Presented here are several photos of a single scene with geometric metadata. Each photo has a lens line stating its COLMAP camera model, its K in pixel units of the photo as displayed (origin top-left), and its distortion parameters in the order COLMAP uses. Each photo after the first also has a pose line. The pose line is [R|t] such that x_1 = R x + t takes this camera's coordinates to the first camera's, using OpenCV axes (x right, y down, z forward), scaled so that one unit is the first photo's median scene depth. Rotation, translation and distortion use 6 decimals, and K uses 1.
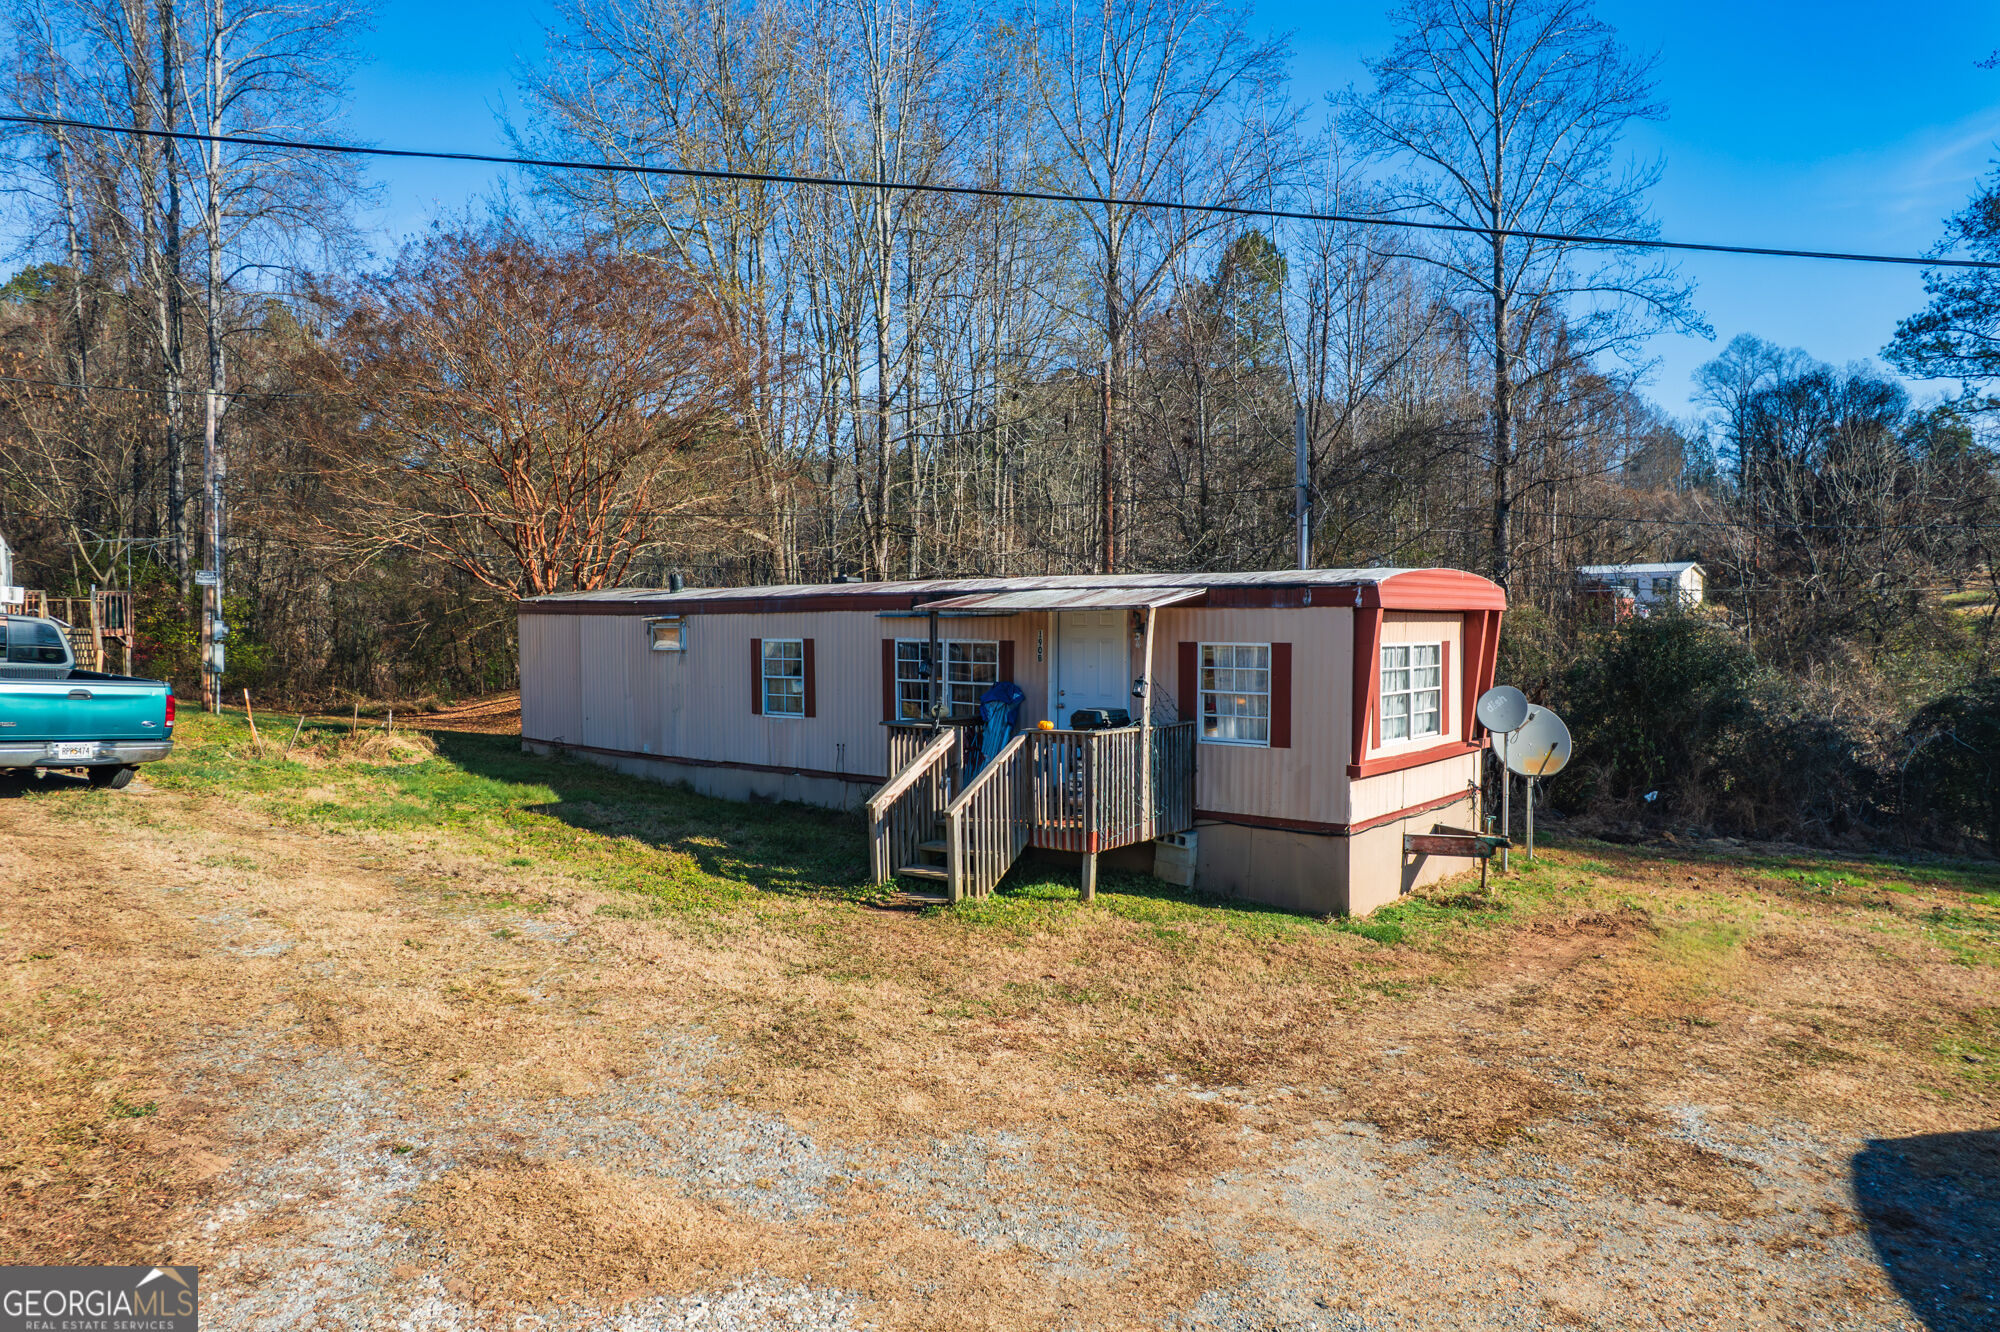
lens RADIAL K [[1284.4, 0, 996.2], [0, 1284.4, 683.5], [0, 0, 1]] dist [-0.076993, 0.078080]
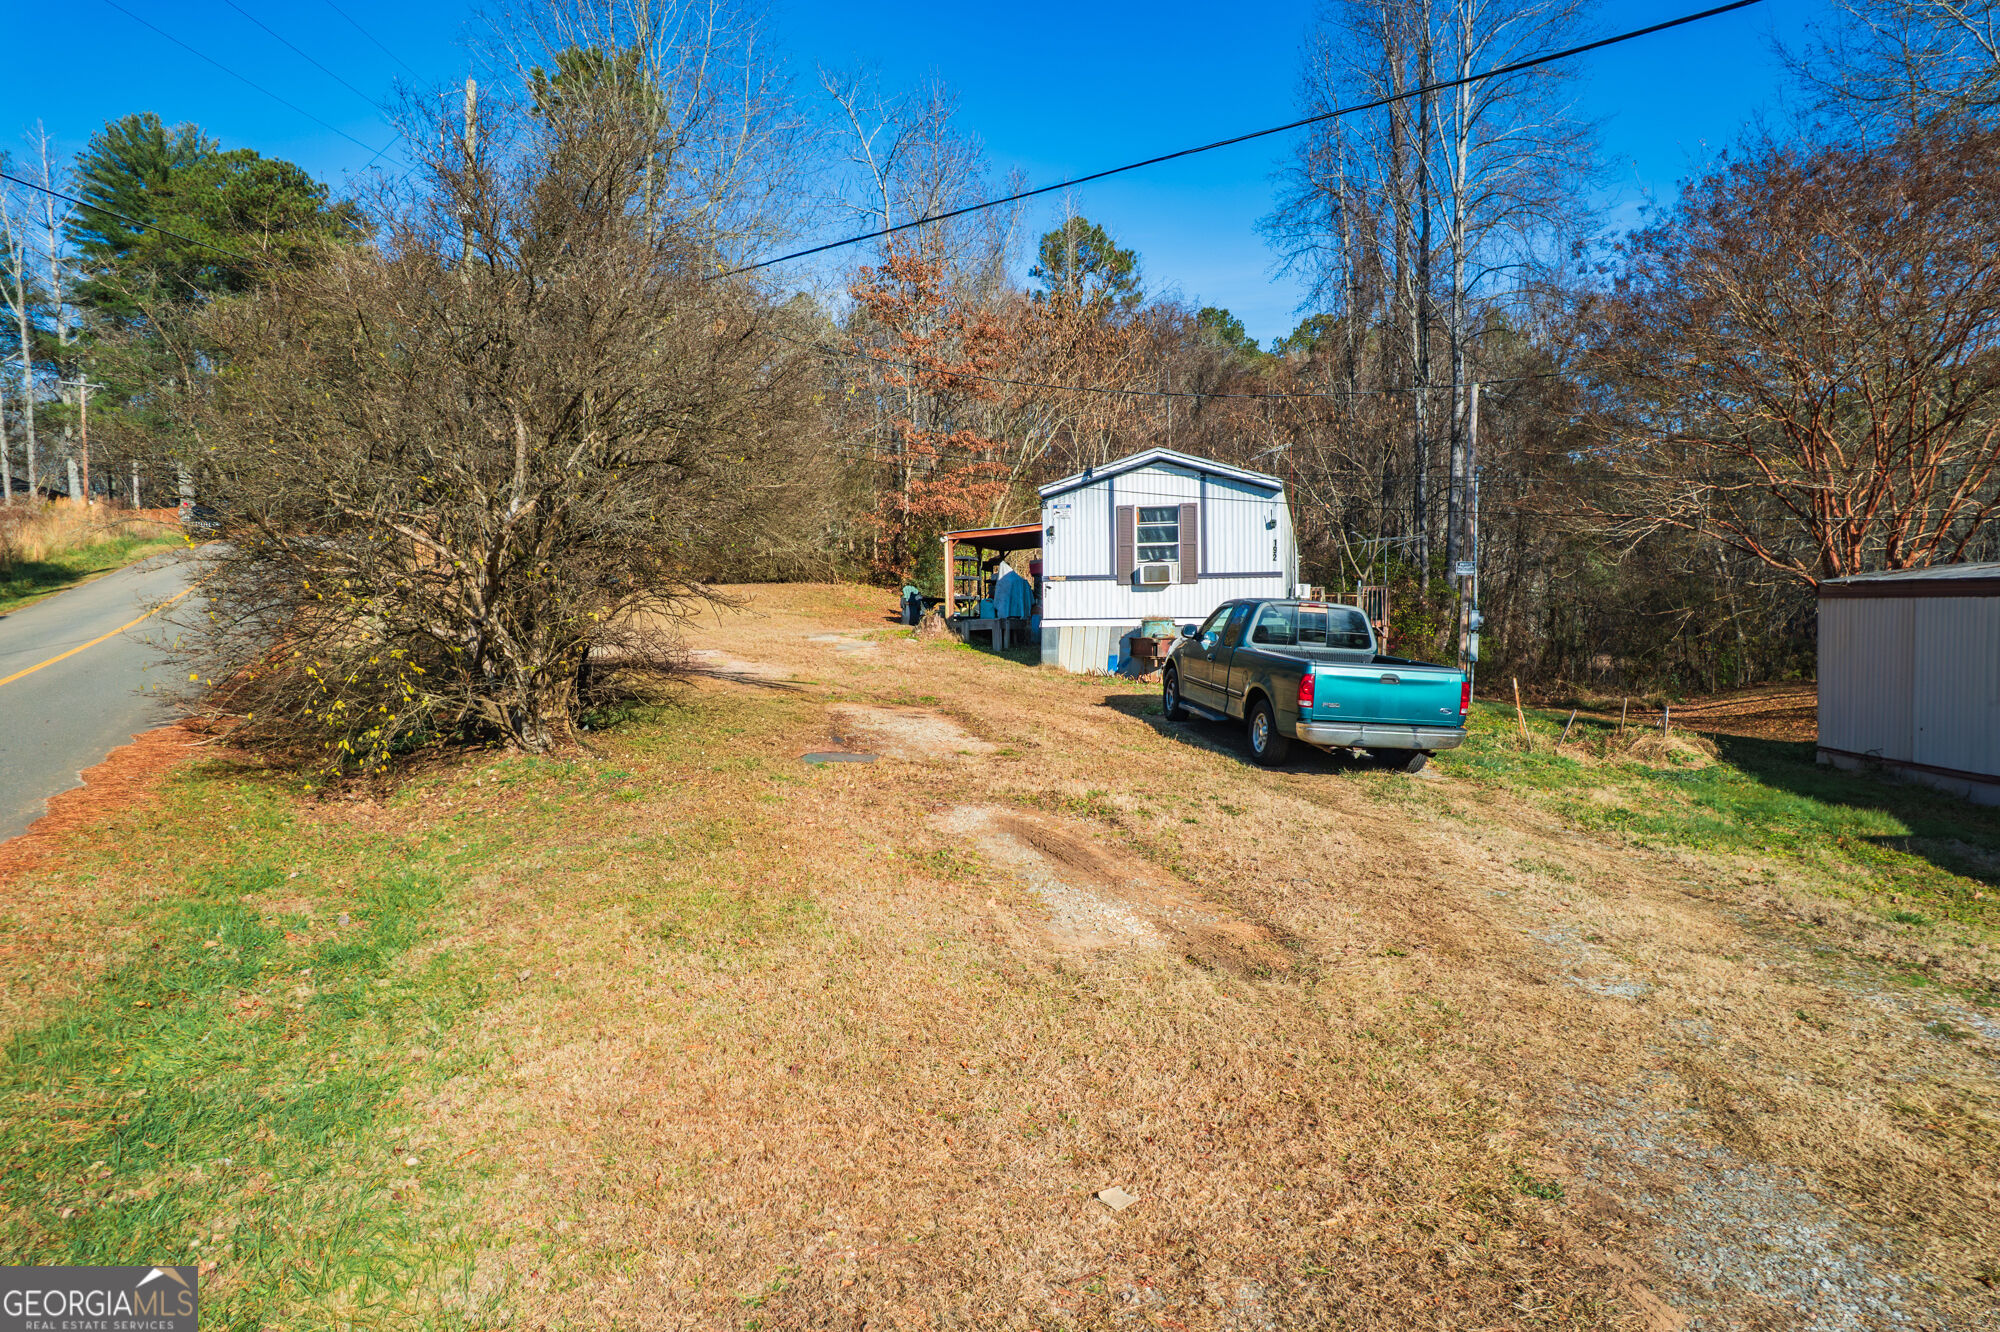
lens RADIAL K [[1284.4, 0, 996.2], [0, 1284.4, 683.5], [0, 0, 1]] dist [-0.076993, 0.078080]
pose [[0.638503, 0.031678, -0.768967, -0.122397], [-0.028614, 0.999439, 0.017413, 0.003253], [0.769087, 0.010885, 0.639051, 0.086319]]
